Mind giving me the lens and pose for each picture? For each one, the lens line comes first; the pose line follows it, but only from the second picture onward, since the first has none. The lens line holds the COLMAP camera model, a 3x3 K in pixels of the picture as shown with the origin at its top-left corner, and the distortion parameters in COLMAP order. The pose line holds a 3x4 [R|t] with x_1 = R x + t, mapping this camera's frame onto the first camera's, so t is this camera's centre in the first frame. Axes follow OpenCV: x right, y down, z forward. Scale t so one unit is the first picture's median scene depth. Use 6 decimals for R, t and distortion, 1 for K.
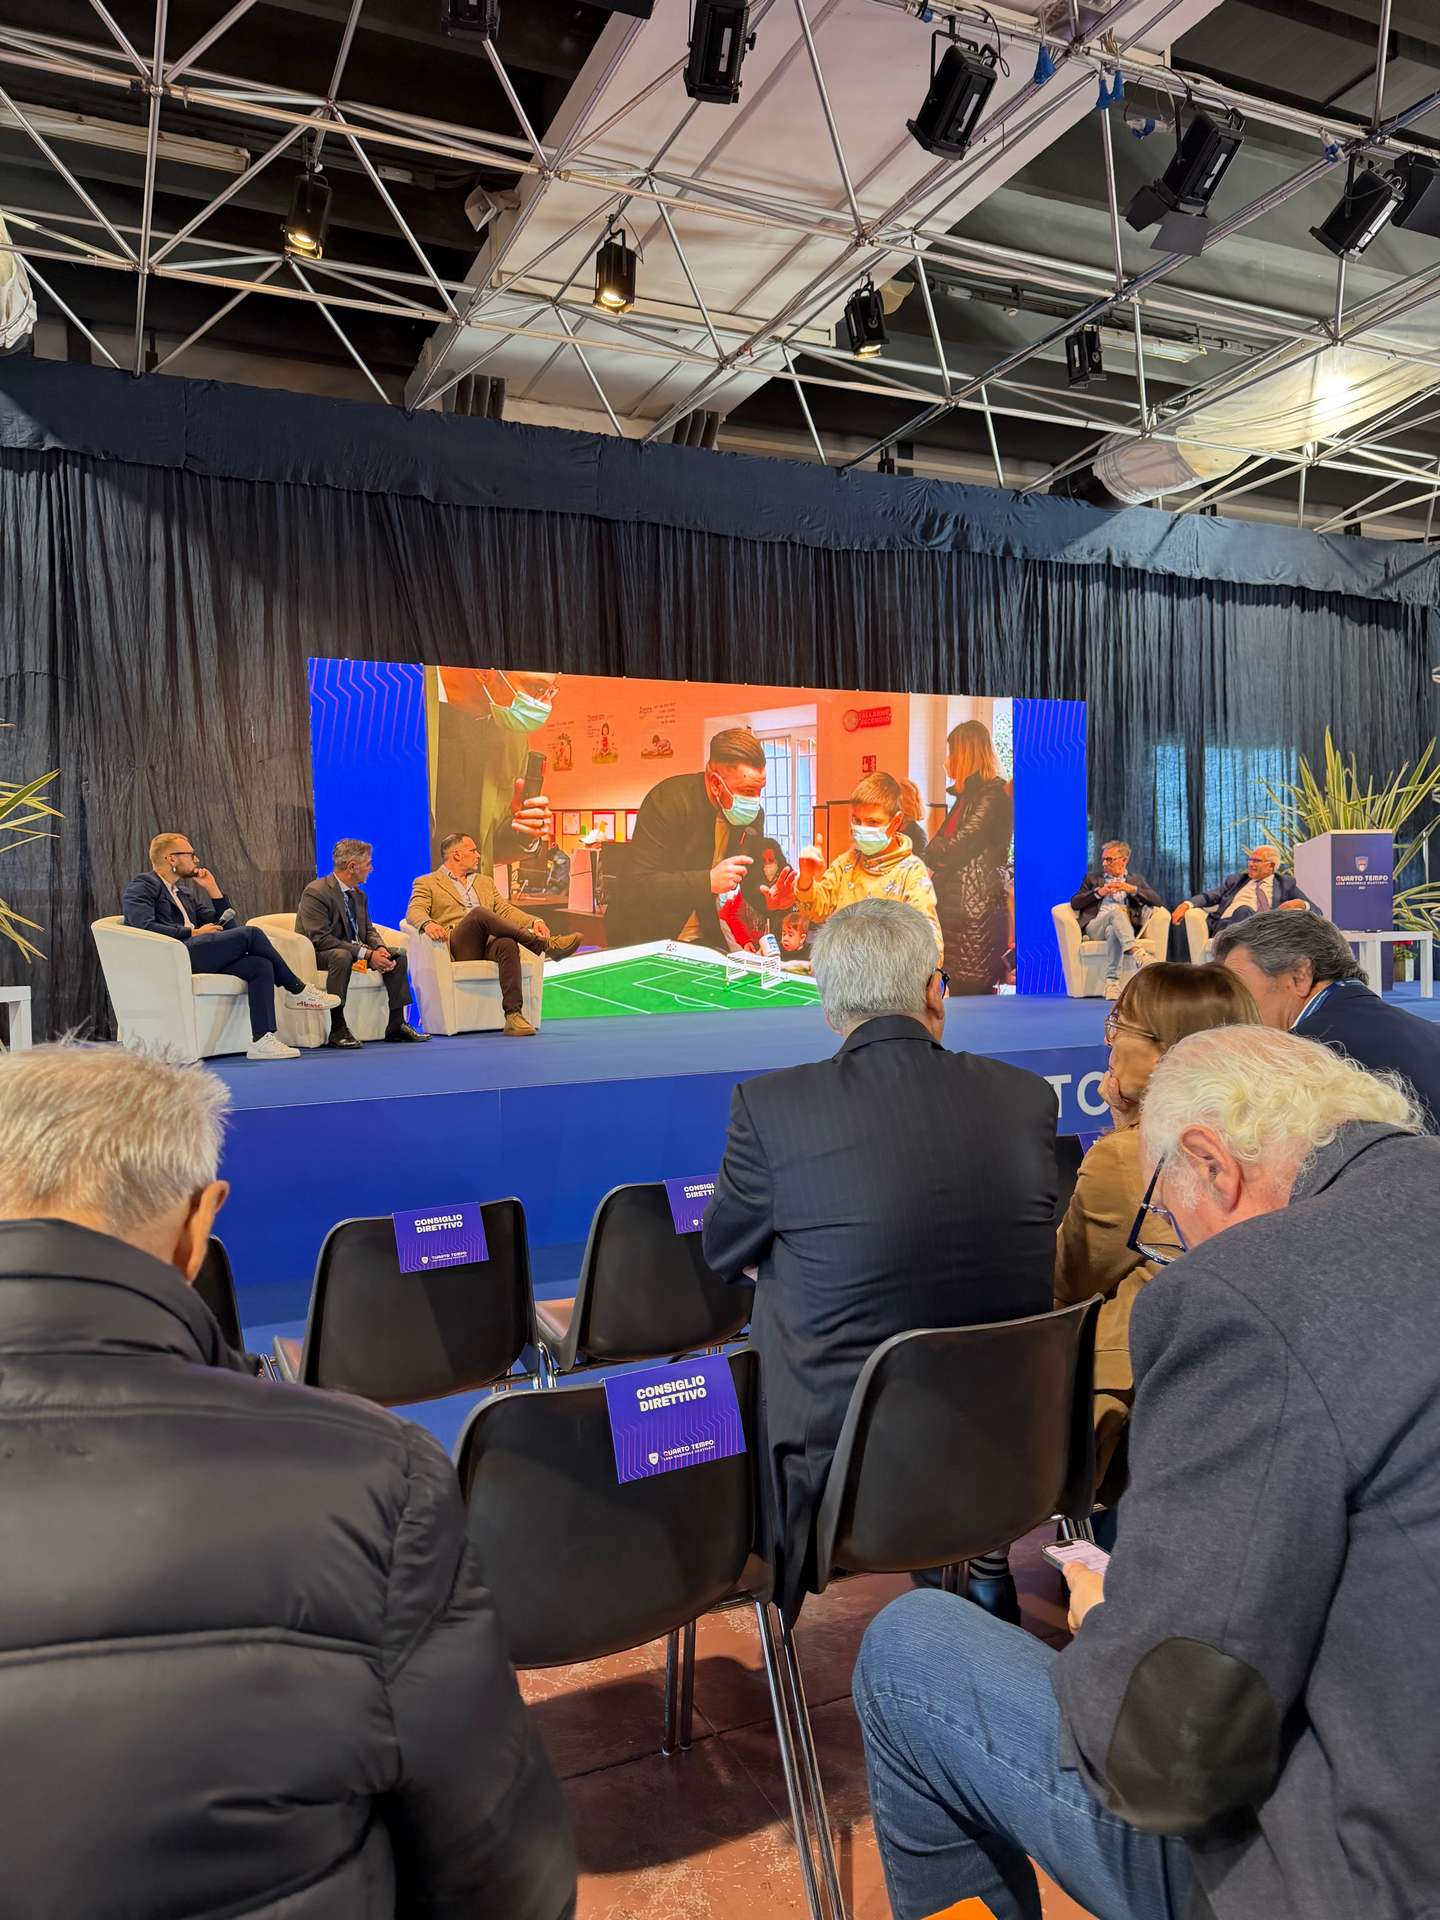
lens RADIAL K [[1335.4, 0, 724.2], [0, 1335.4, 965.3], [0, 0, 1]] dist [0.028391, -0.026190]
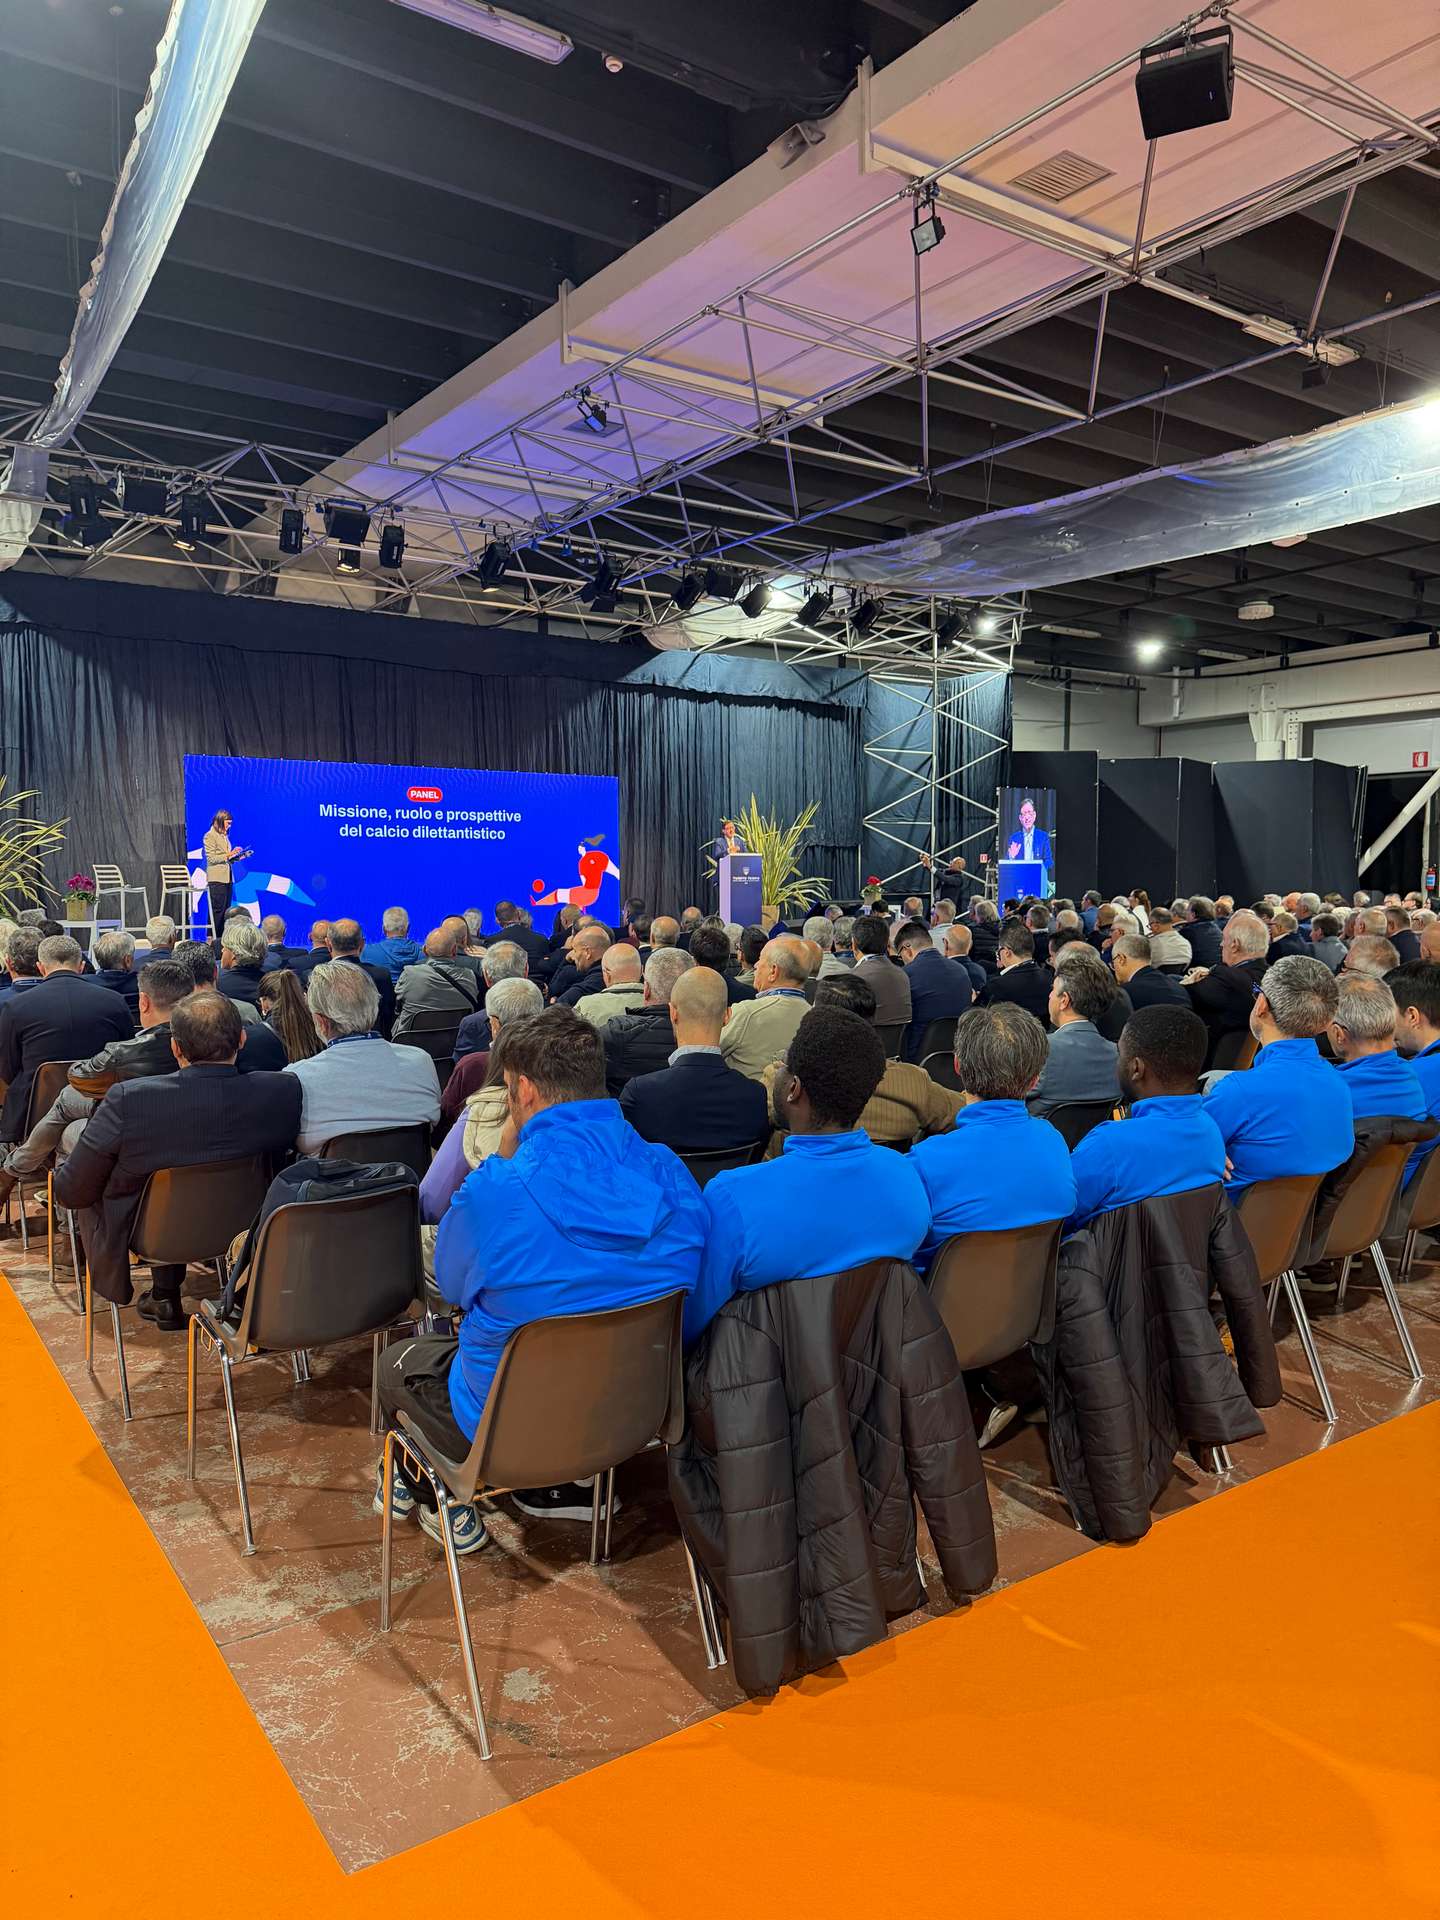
lens RADIAL K [[1322.7, 0, 706.4], [0, 1322.7, 961.8], [0, 0, 1]] dist [0.094214, -0.117589]
pose [[0.979878, 0.004367, 0.199552, 0.027898], [-0.008586, 0.999757, 0.020280, 0.017489], [-0.199415, -0.021586, 0.979677, -0.830427]]
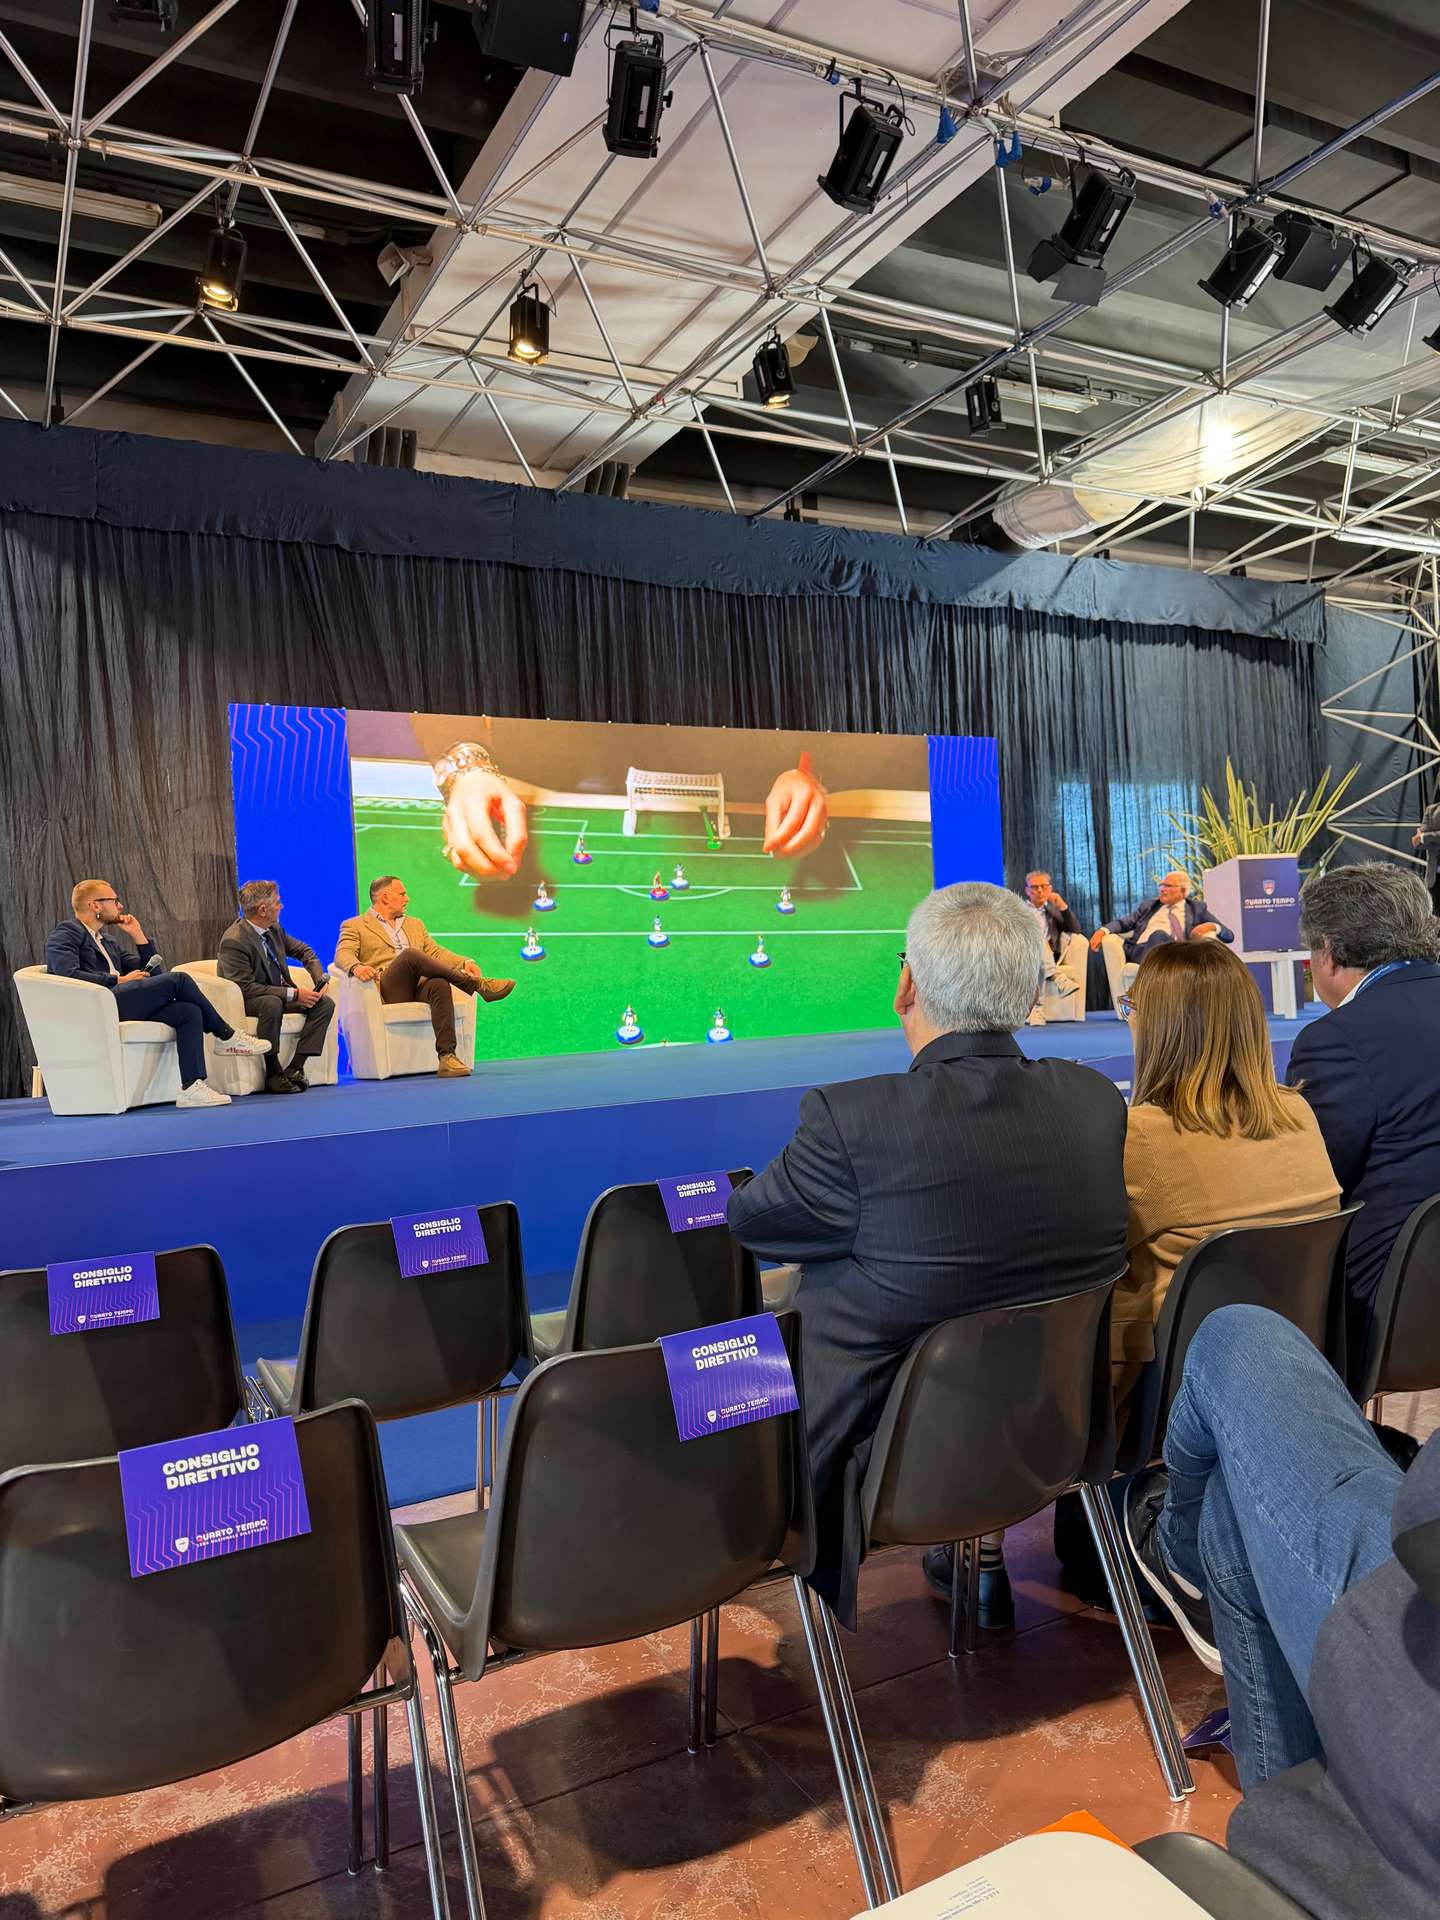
lens RADIAL K [[1330.8, 0, 708.2], [0, 1330.8, 956.4], [0, 0, 1]] dist [0.054569, -0.066470]
pose [[0.998107, -0.026890, 0.055320, -0.012458], [0.029267, 0.998663, -0.042607, 0.008123], [-0.054100, 0.044145, 0.997559, -0.001944]]
